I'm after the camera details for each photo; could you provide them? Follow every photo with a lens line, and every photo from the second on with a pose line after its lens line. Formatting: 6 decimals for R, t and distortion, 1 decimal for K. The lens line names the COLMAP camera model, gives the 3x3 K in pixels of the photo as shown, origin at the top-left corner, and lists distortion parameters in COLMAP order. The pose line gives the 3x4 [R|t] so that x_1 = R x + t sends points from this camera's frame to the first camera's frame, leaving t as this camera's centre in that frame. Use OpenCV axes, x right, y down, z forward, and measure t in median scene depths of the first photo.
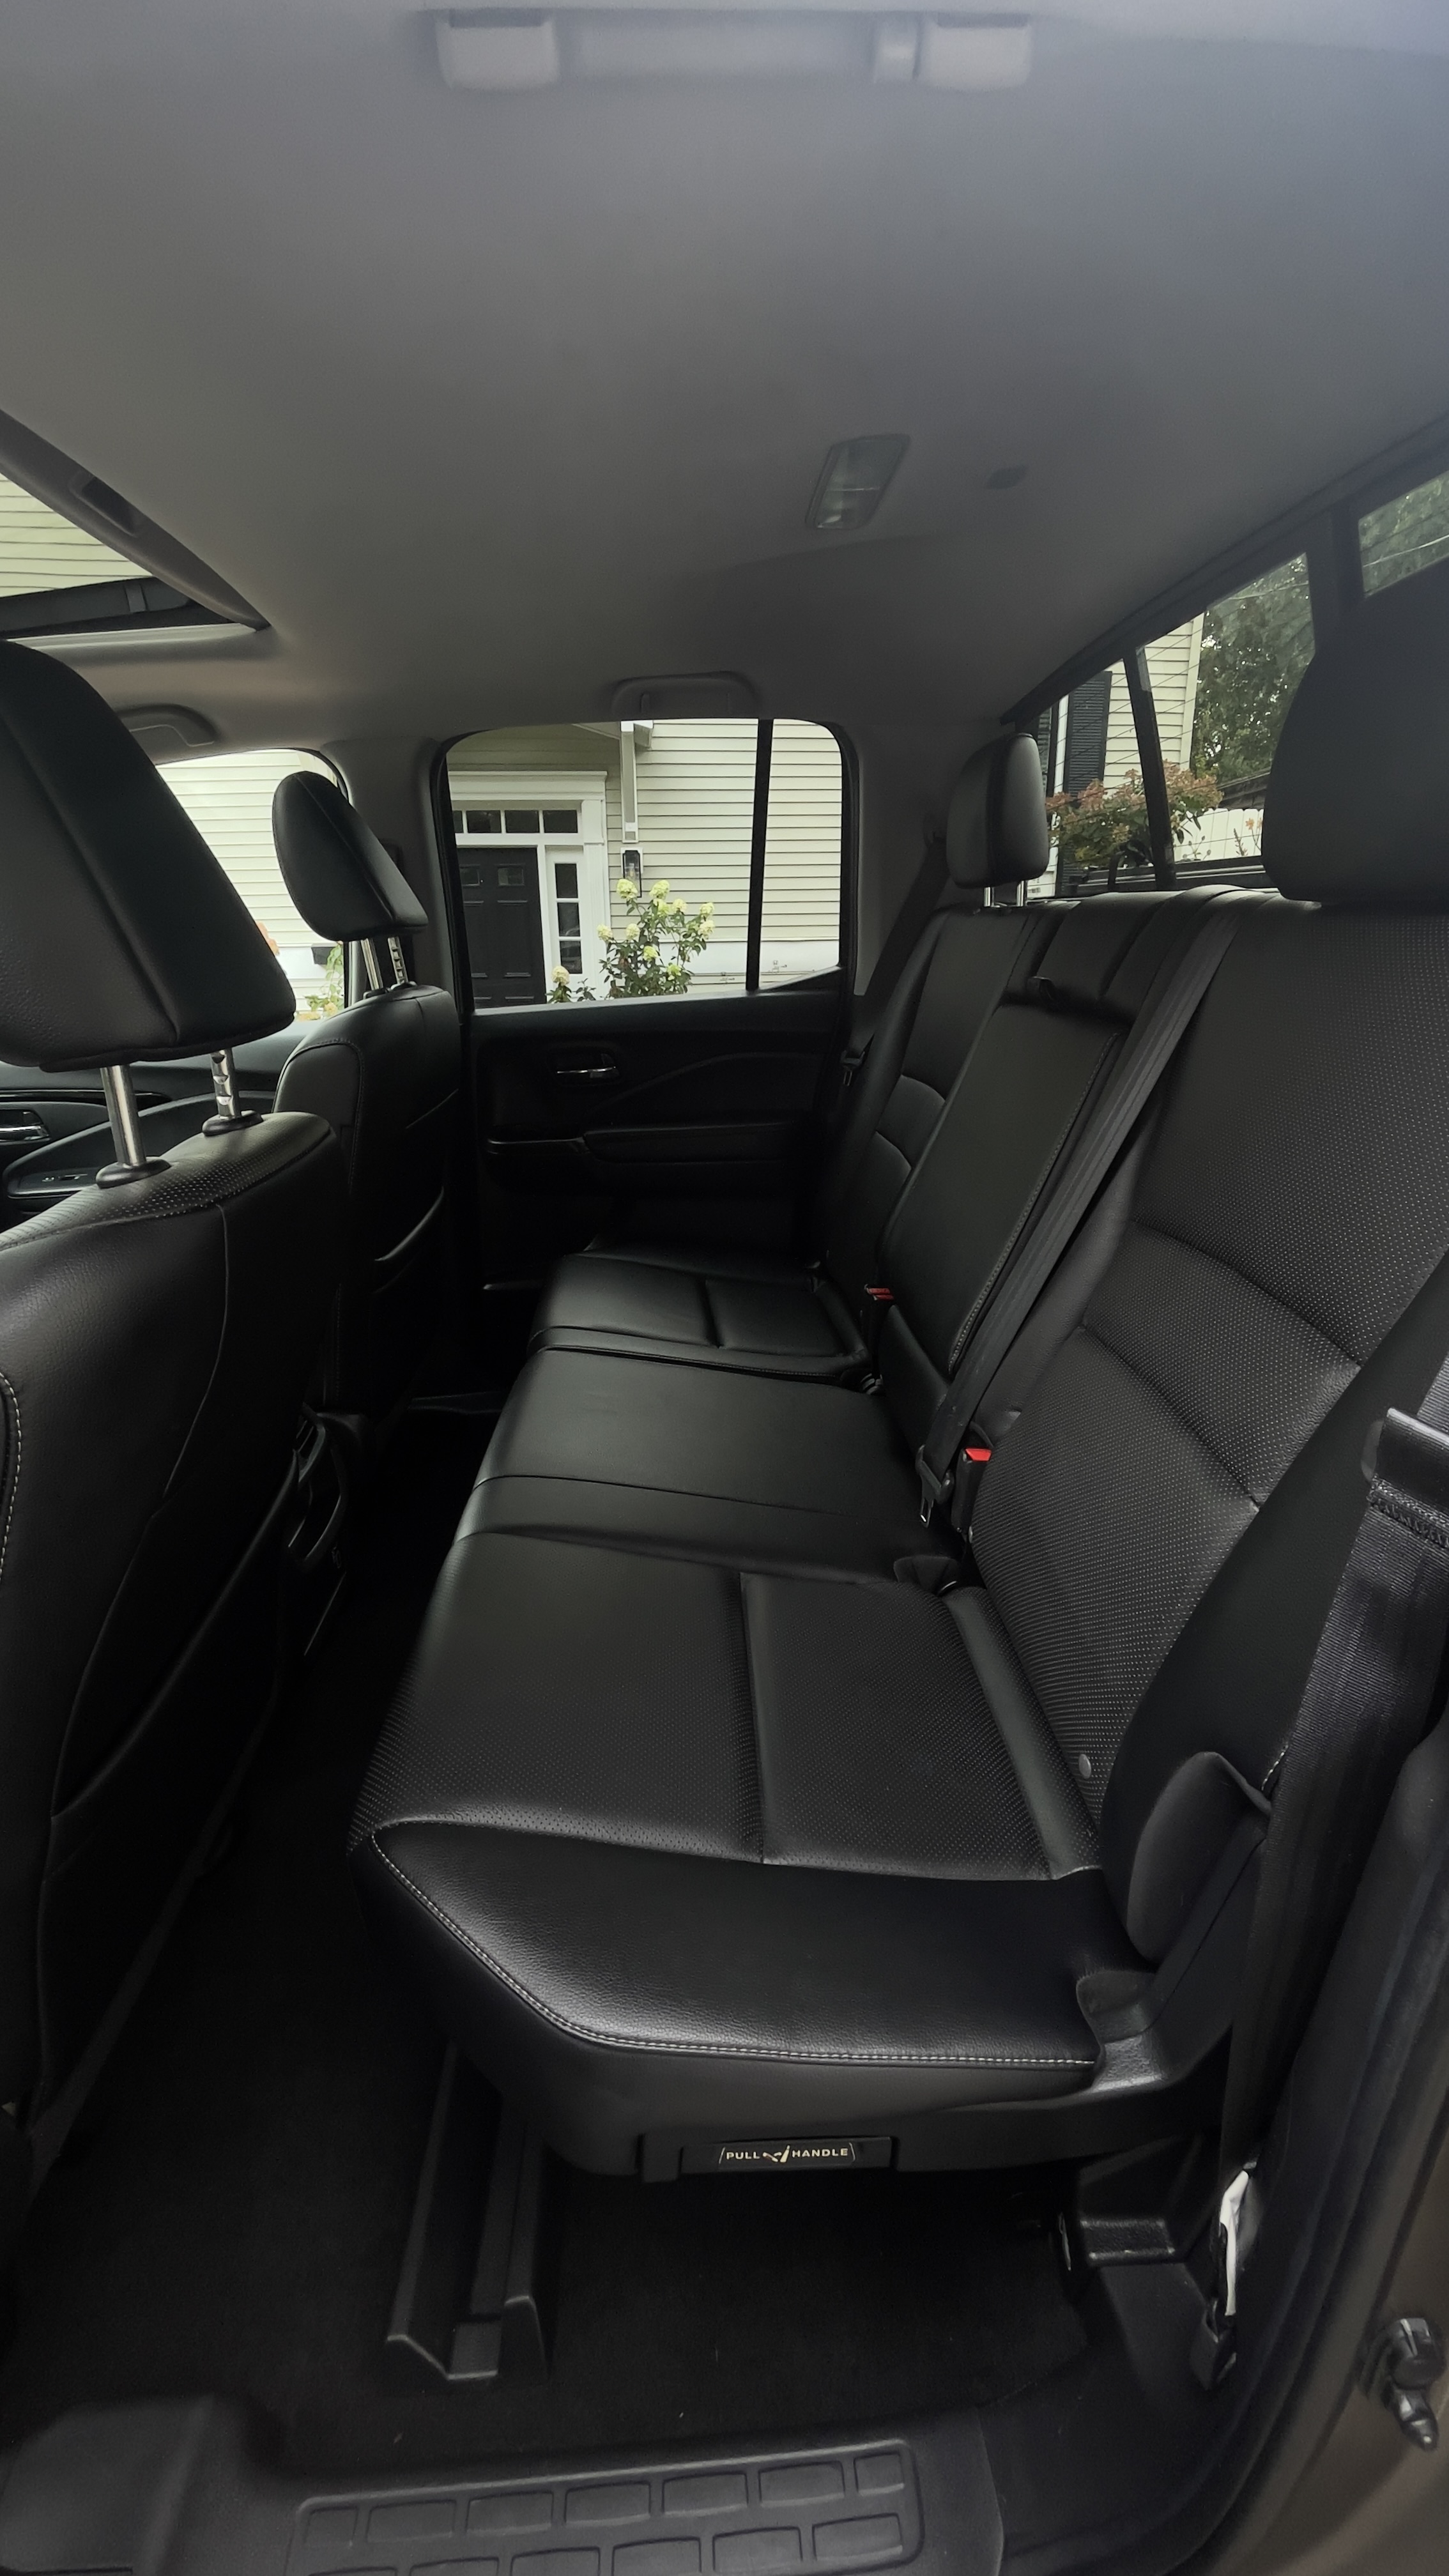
lens RADIAL K [[1048.1, 0, 719.3], [0, 1048.1, 1278.6], [0, 0, 1]] dist [-0.014536, 0.009447]
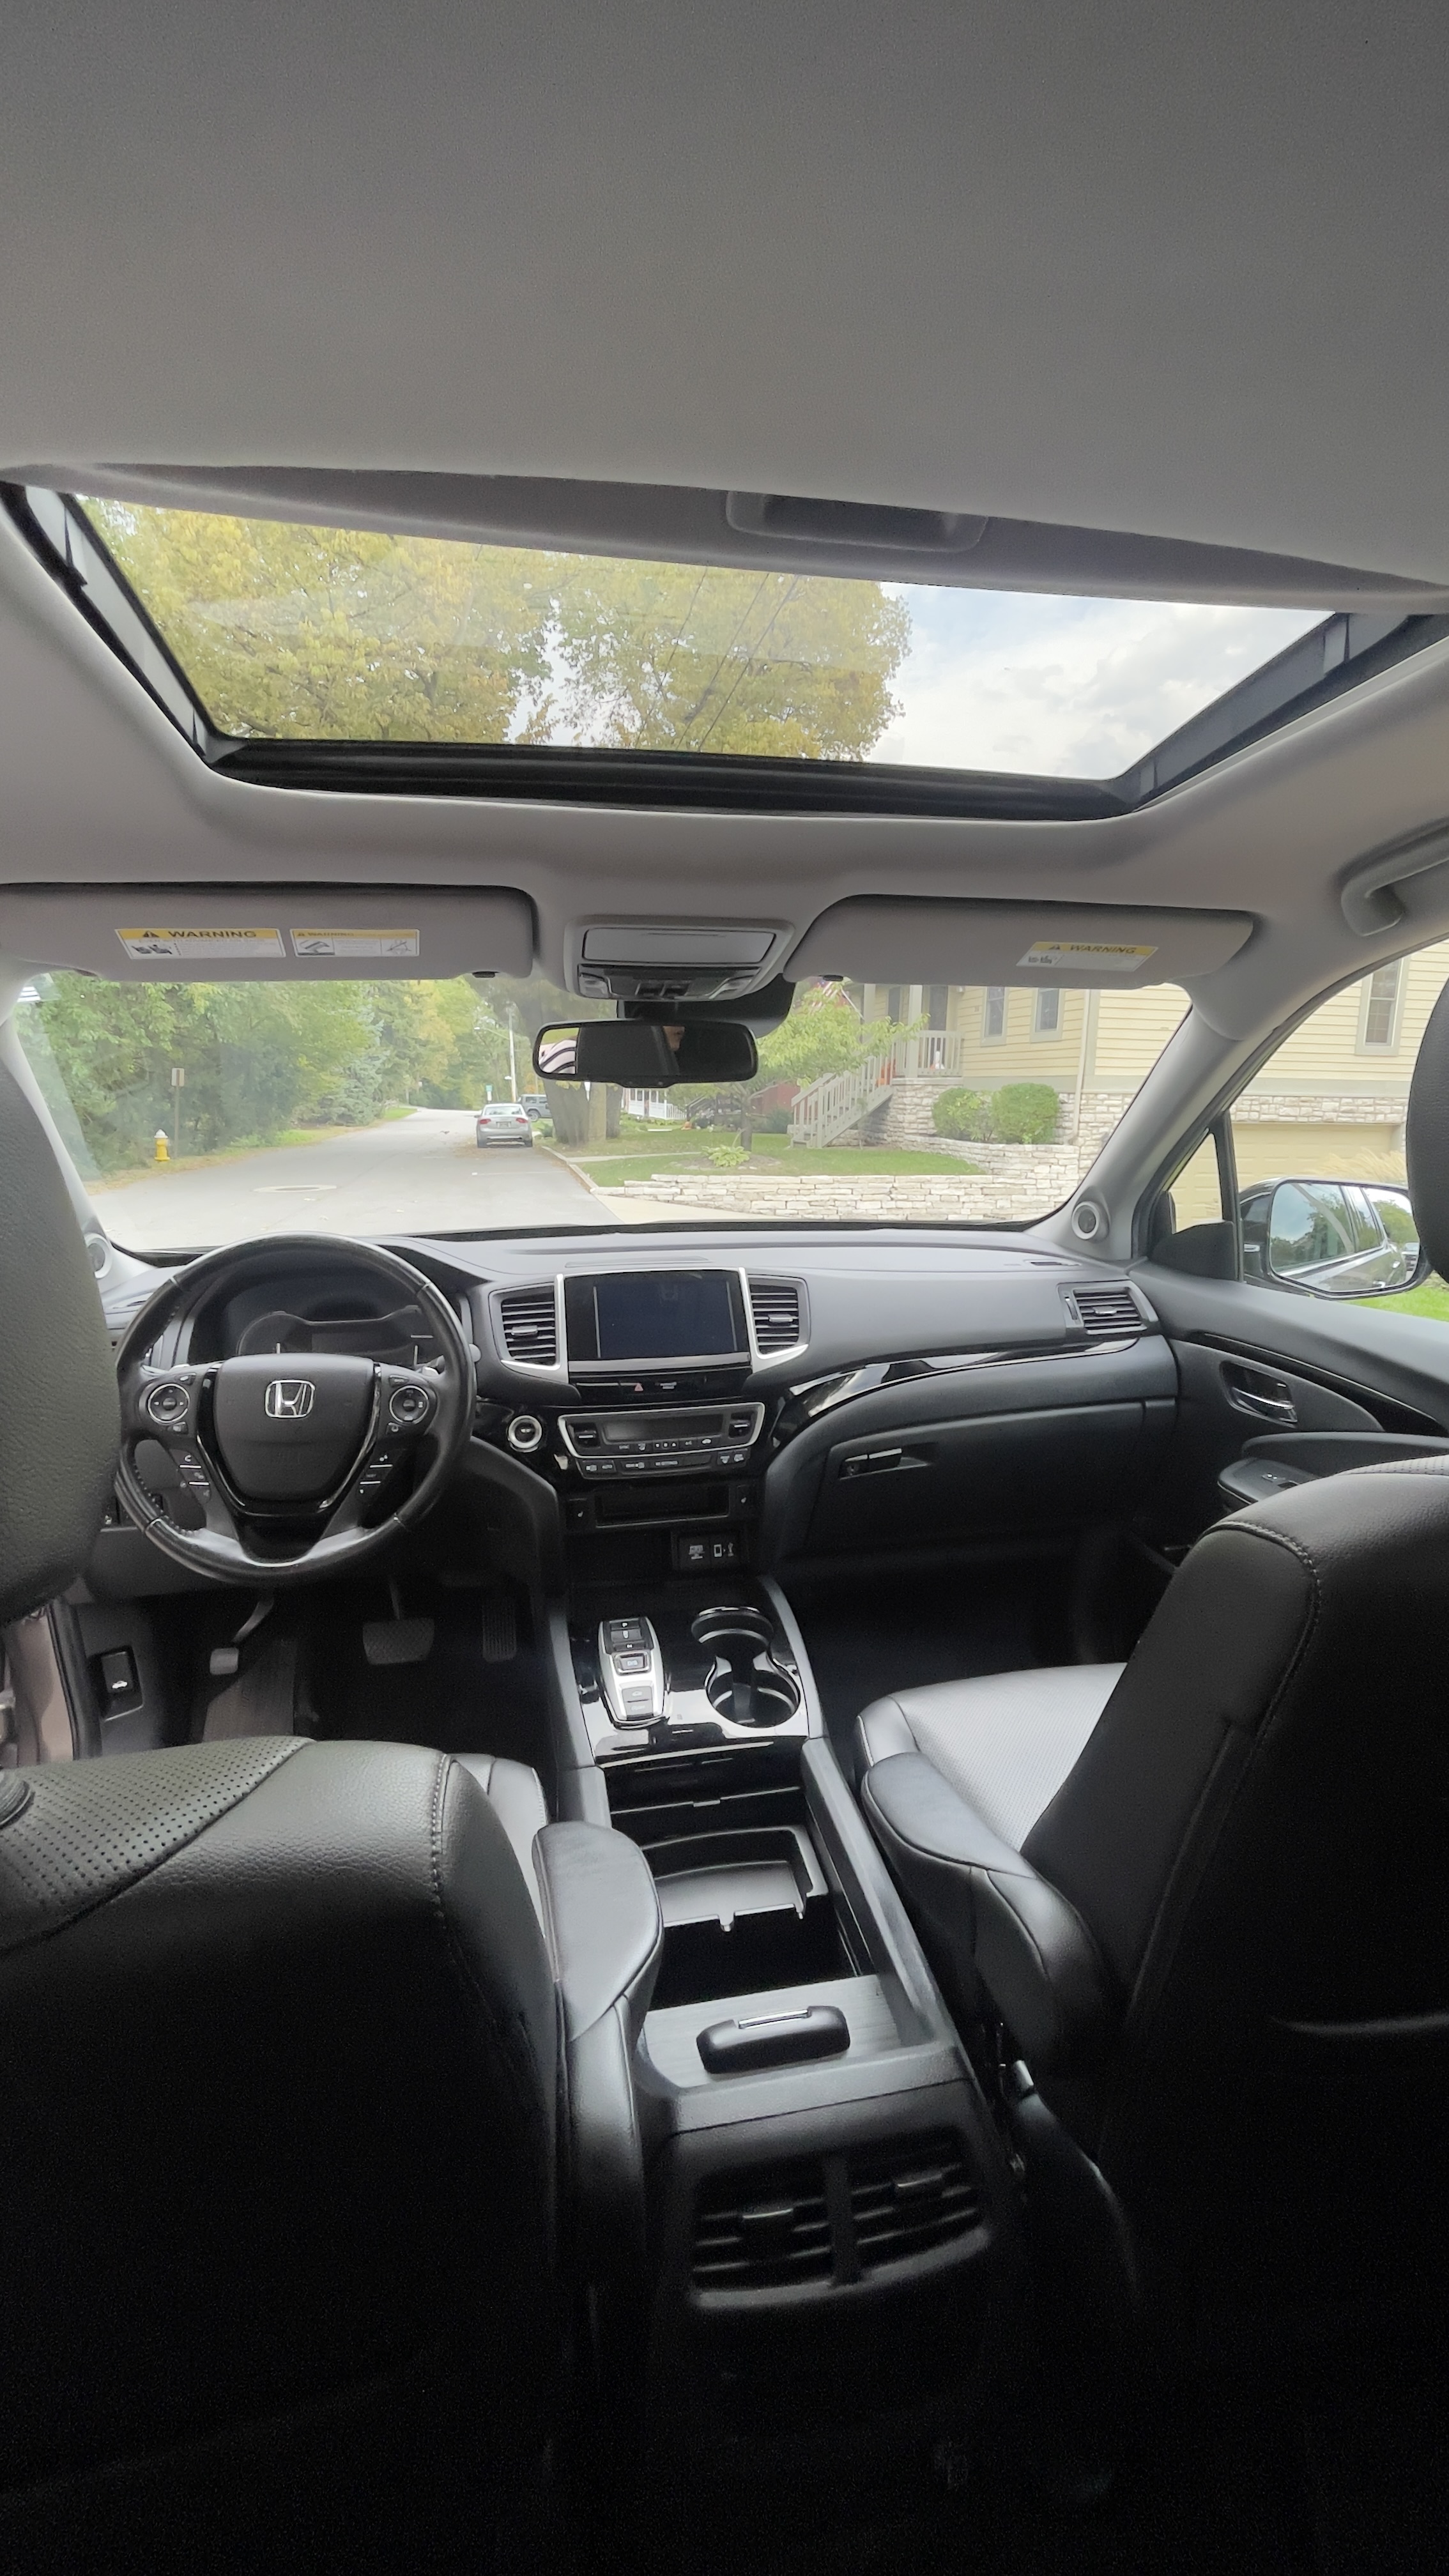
lens RADIAL K [[1048.1, 0, 729.9], [0, 1048.1, 1267.8], [0, 0, 1]] dist [-0.014536, 0.009447]
pose [[0.148237, 0.186401, -0.971226, -0.000312], [-0.317067, 0.939192, 0.131860, -0.044770], [0.936747, 0.288397, 0.198325, 0.095542]]
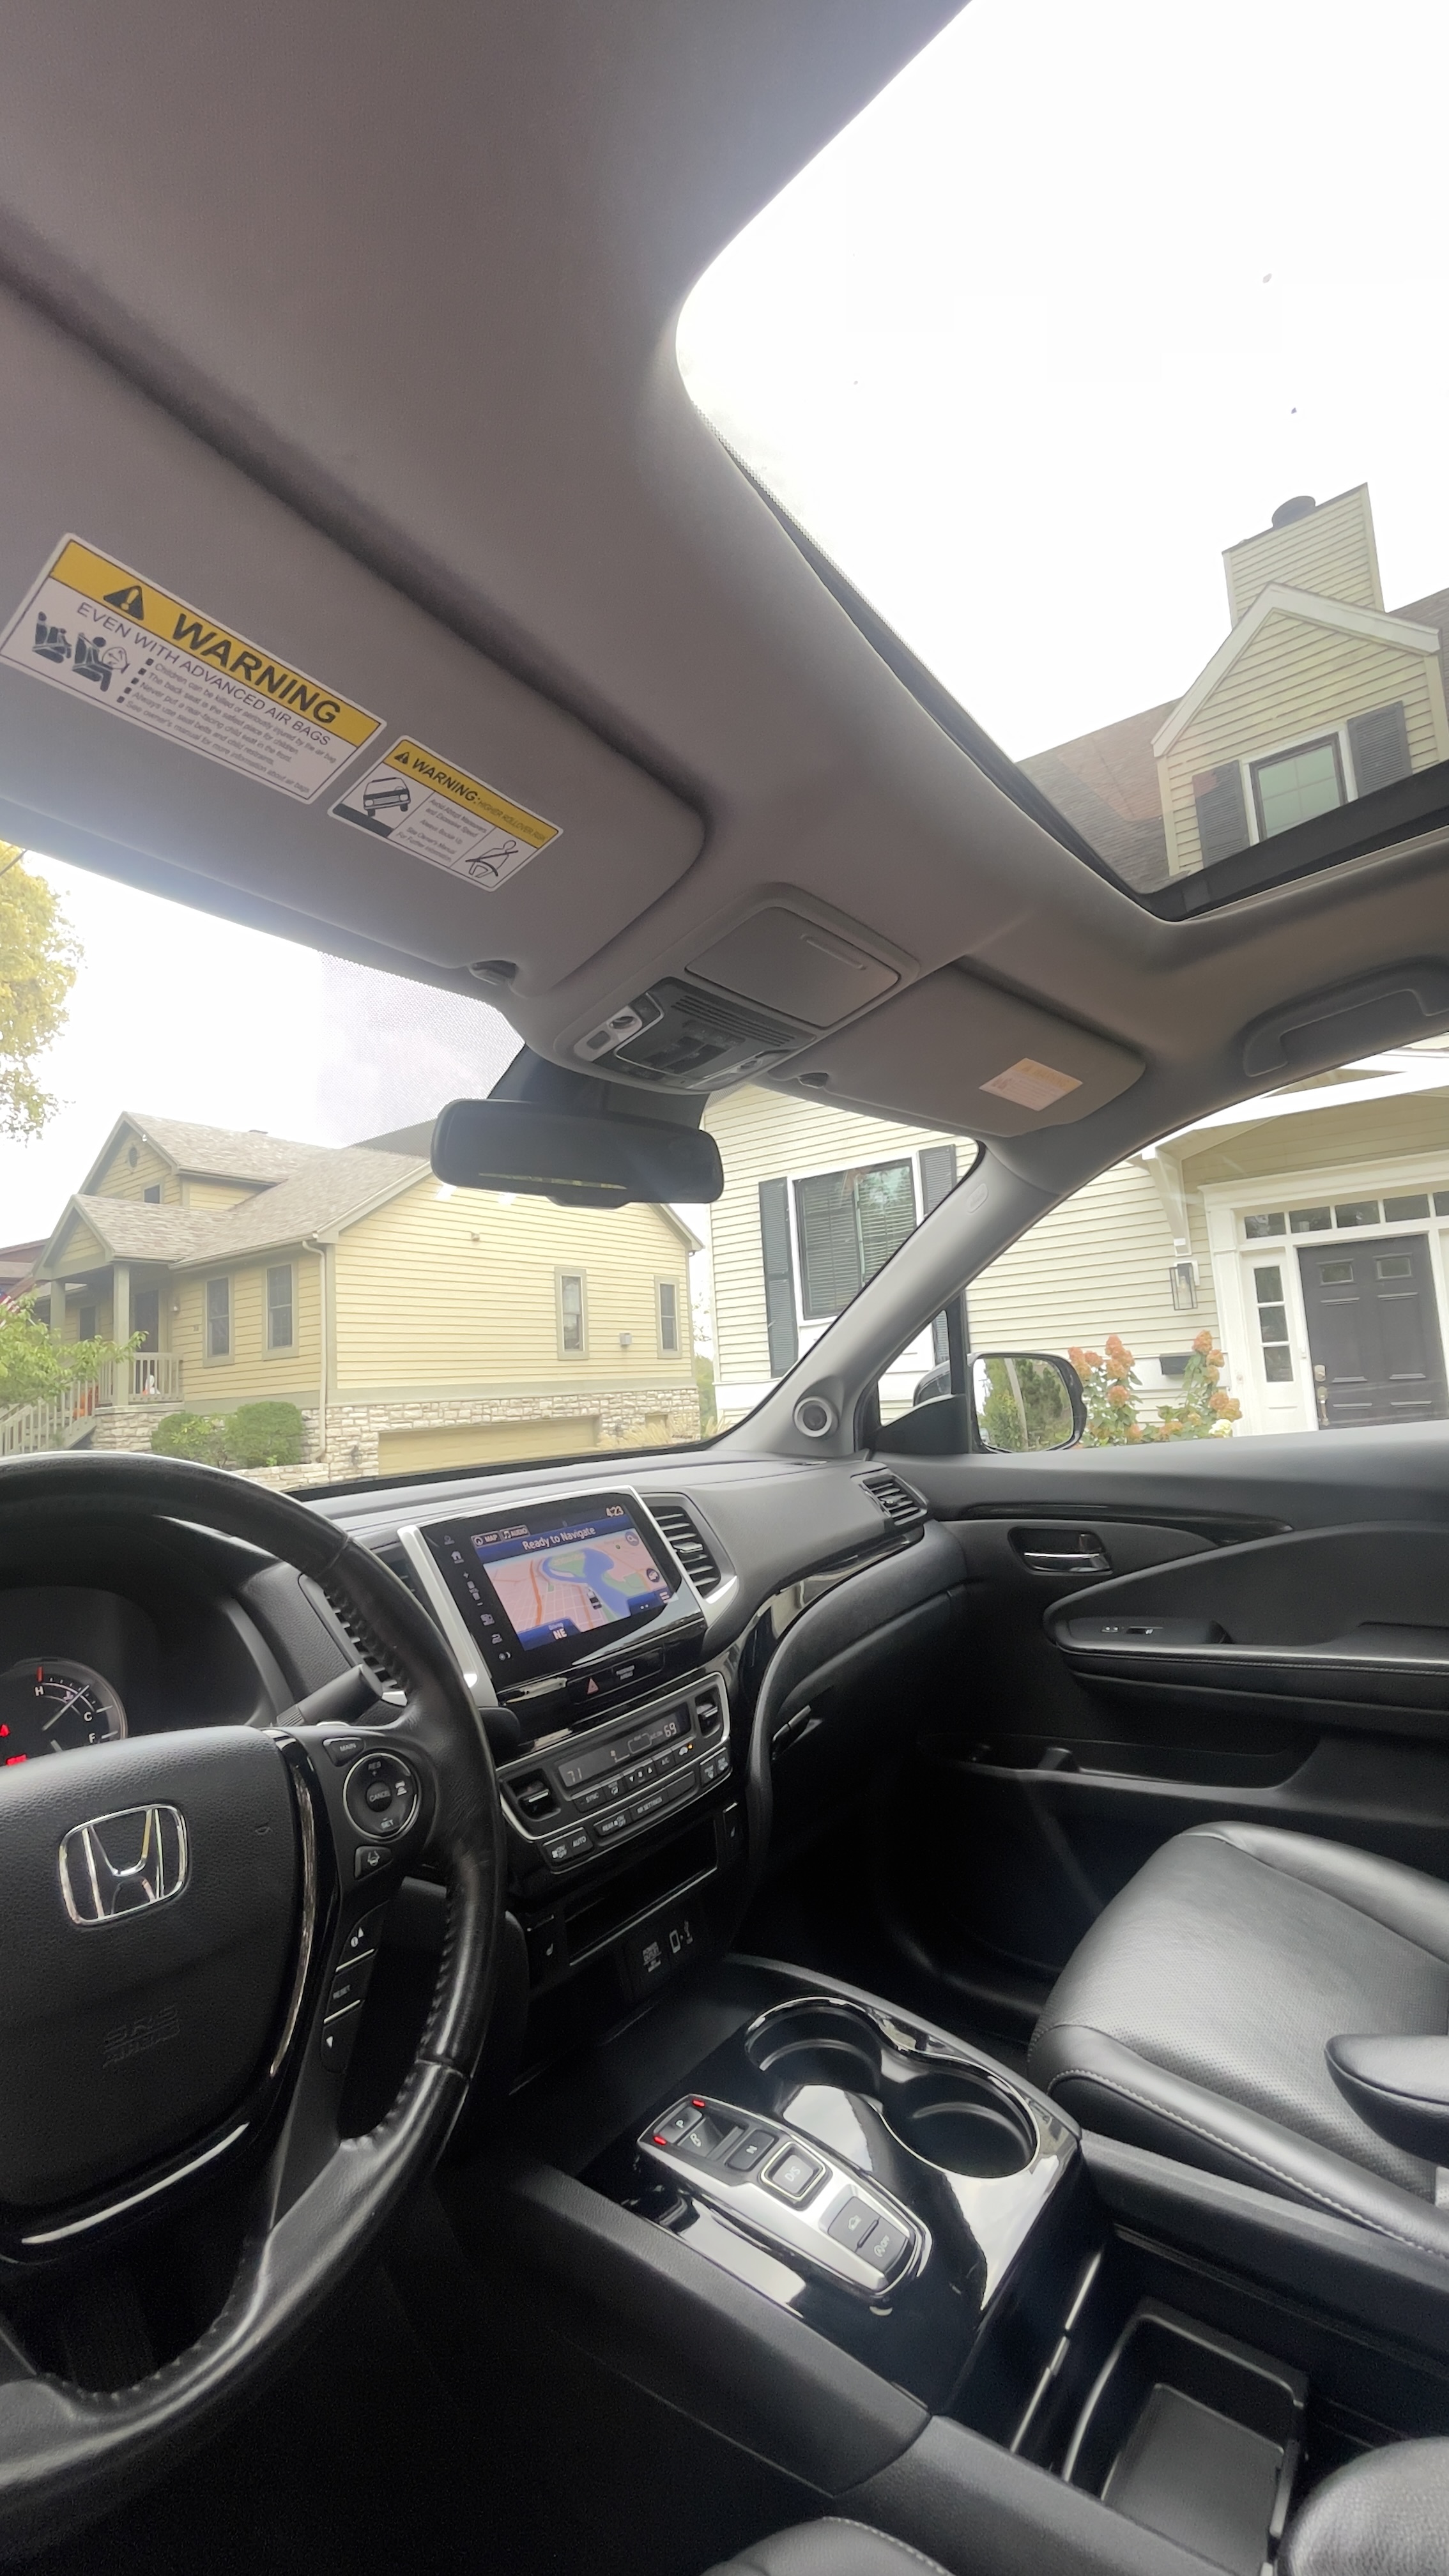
lens RADIAL K [[1048.1, 0, 723.1], [0, 1048.1, 1267.0], [0, 0, 1]] dist [-0.014536, 0.009447]
pose [[0.762213, -0.106109, -0.638570, -0.074416], [-0.151455, 0.929861, -0.335292, -0.009392], [0.629359, 0.352278, 0.692681, 0.048309]]
